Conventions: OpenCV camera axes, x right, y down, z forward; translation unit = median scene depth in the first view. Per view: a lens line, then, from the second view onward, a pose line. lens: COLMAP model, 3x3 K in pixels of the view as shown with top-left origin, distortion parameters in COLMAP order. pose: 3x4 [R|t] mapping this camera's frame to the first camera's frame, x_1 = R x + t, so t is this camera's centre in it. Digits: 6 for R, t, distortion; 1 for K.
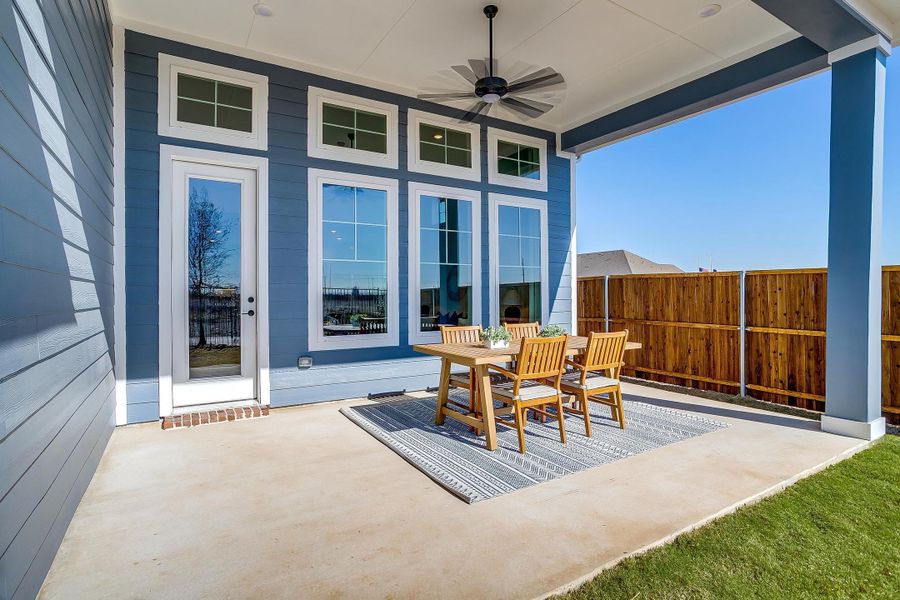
lens RADIAL K [[456.3, 0, 444.2], [0, 456.3, 297.7], [0, 0, 1]] dist [-0.059650, 0.035519]
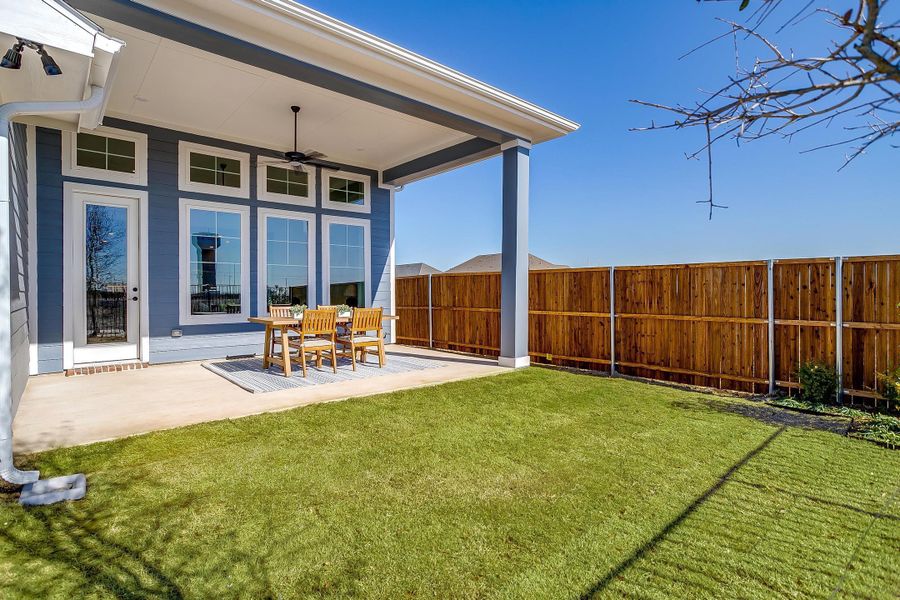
lens RADIAL K [[455.6, 0, 447.5], [0, 455.6, 295.6], [0, 0, 1]] dist [-0.056286, 0.034482]
pose [[0.984000, -0.002455, 0.178151, 0.279401], [0.002878, 0.999994, -0.002114, 0.028150], [-0.178145, 0.002593, 0.984001, -0.541414]]
